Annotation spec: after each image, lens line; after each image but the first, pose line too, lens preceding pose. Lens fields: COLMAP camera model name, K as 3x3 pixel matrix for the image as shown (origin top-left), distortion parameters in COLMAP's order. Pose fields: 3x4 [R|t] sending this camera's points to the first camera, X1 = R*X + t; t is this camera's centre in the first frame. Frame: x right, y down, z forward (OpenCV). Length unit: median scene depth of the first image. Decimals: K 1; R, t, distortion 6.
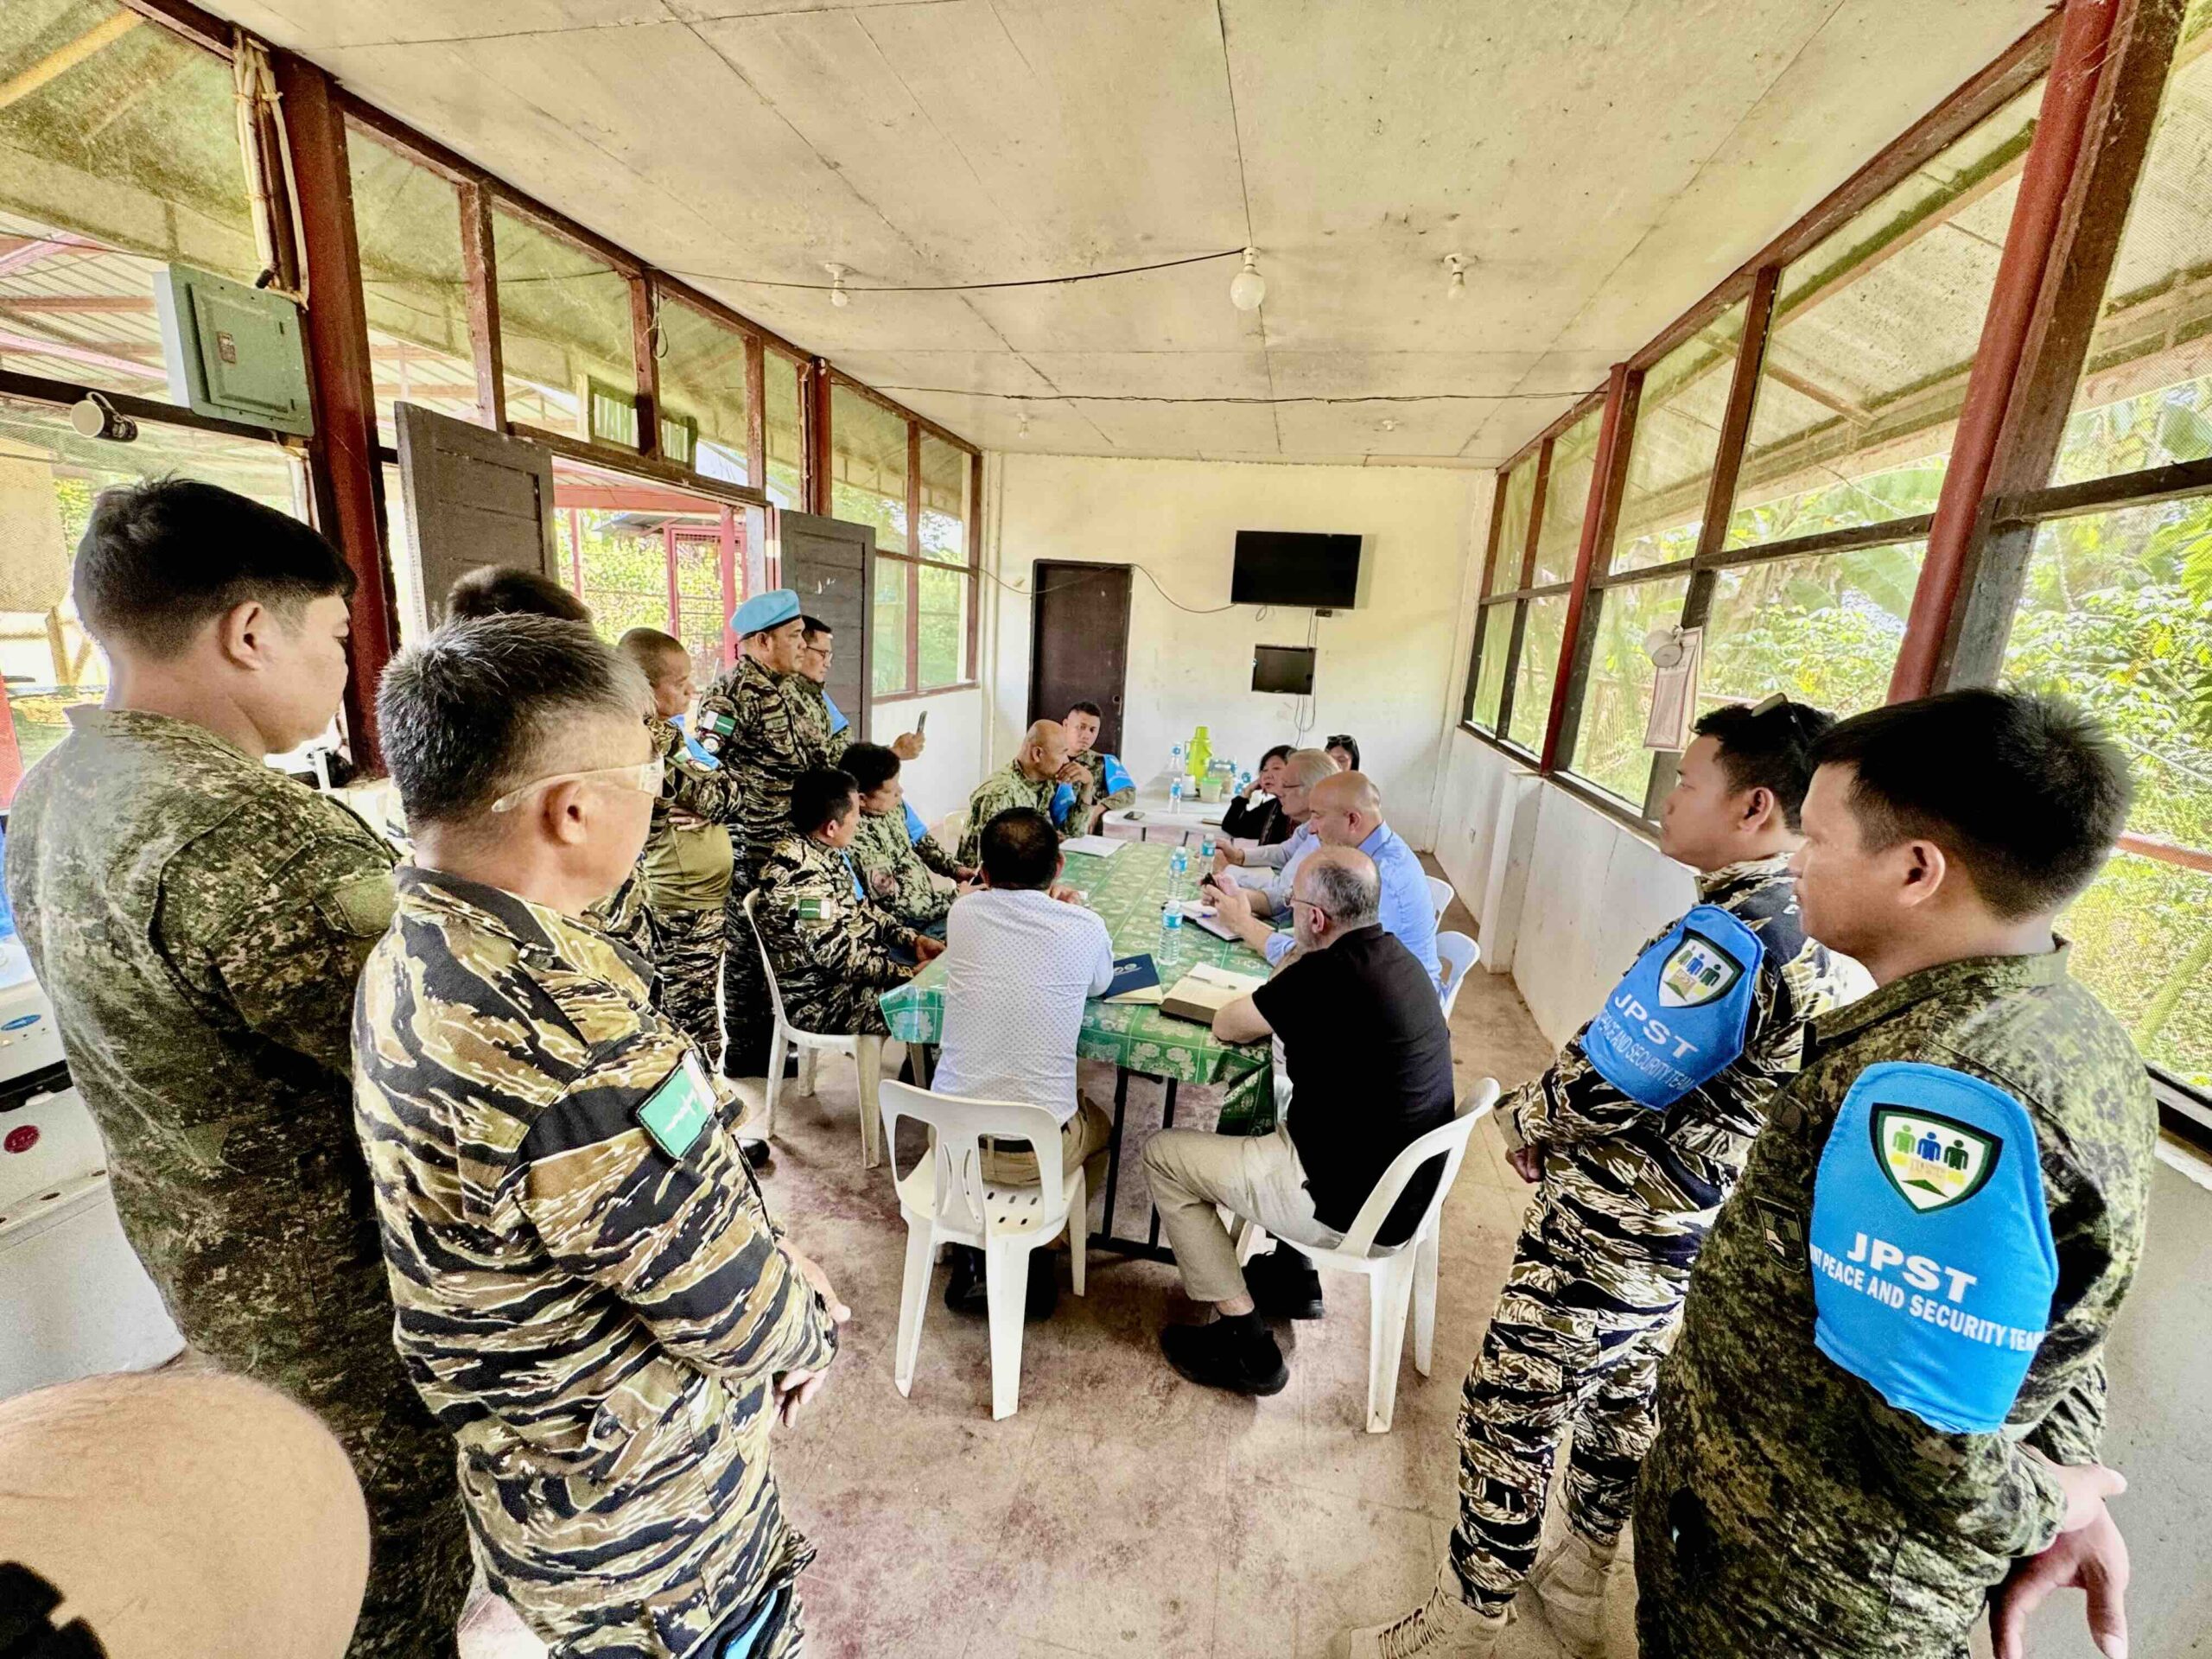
lens RADIAL K [[955.8, 0, 1106.0], [0, 955.8, 829.5], [0, 0, 1]] dist [-0.001762, -0.000091]
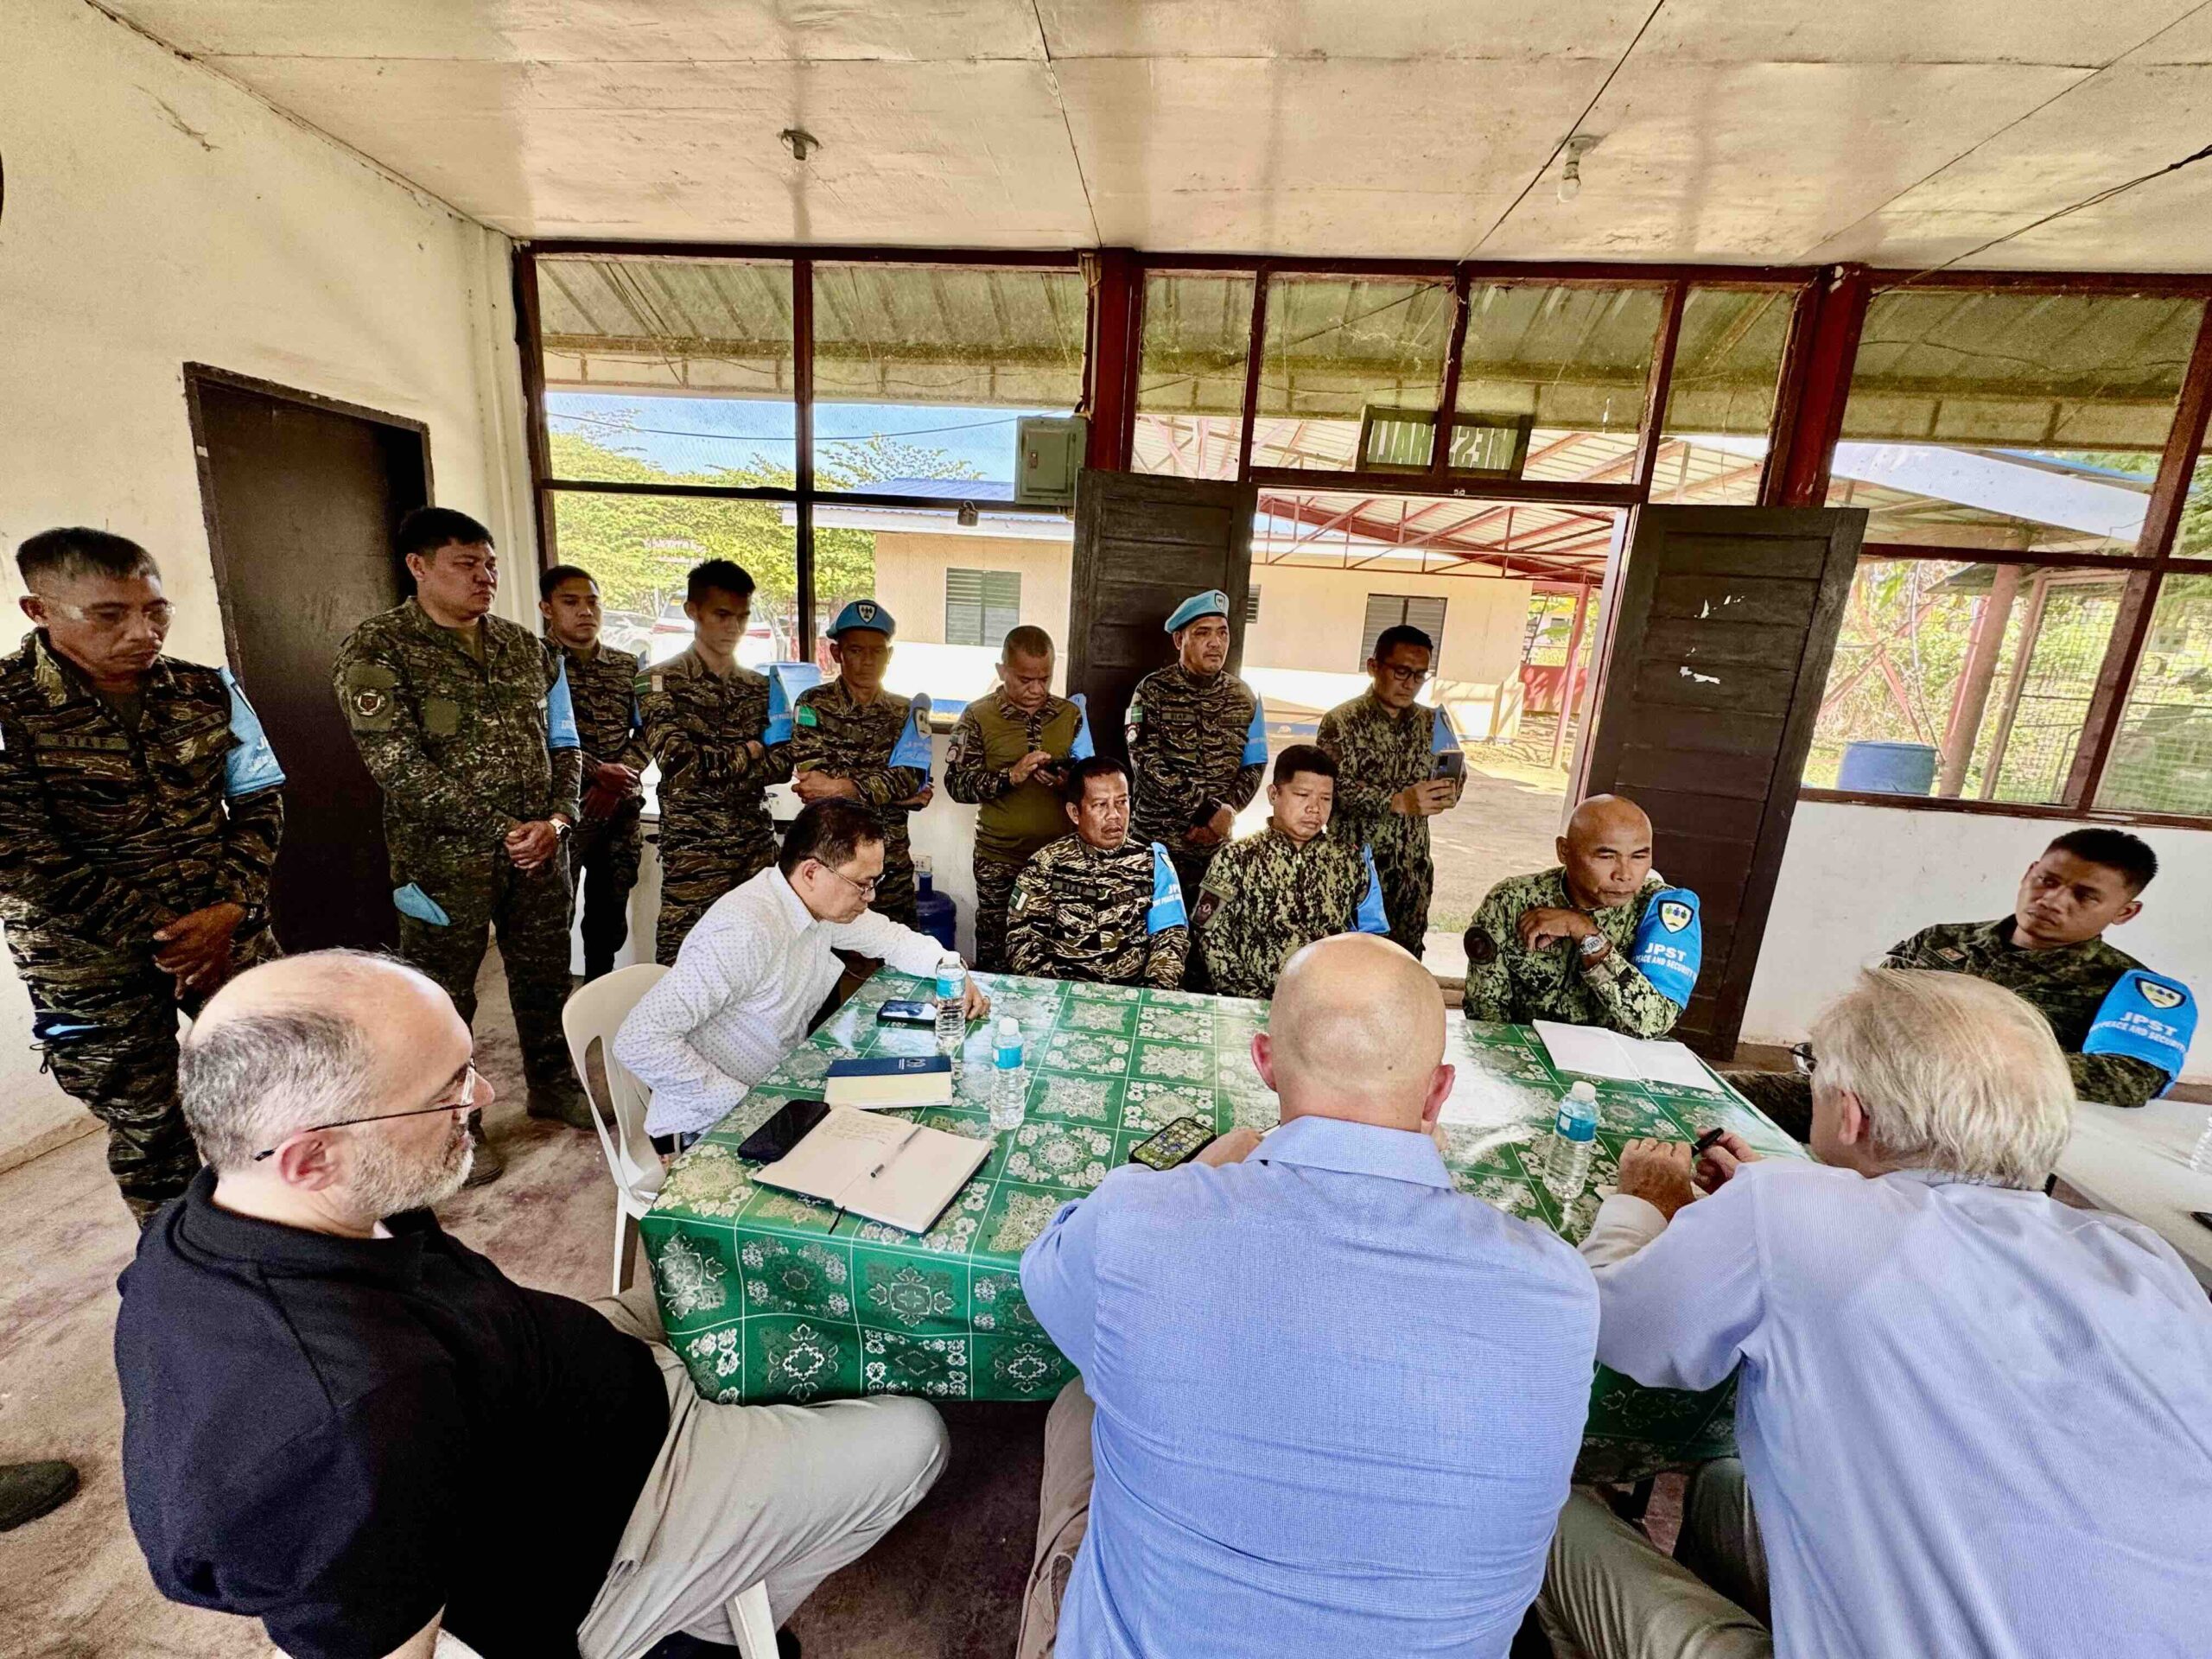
lens RADIAL K [[878.8, 0, 1103.4], [0, 878.8, 821.0], [0, 0, 1]] dist [-0.002072, -0.000246]
pose [[0.082508, 0.161165, -0.983473, 0.435871], [-0.261892, 0.955660, 0.134636, -0.097542], [0.961564, 0.246455, 0.121057, 0.716616]]
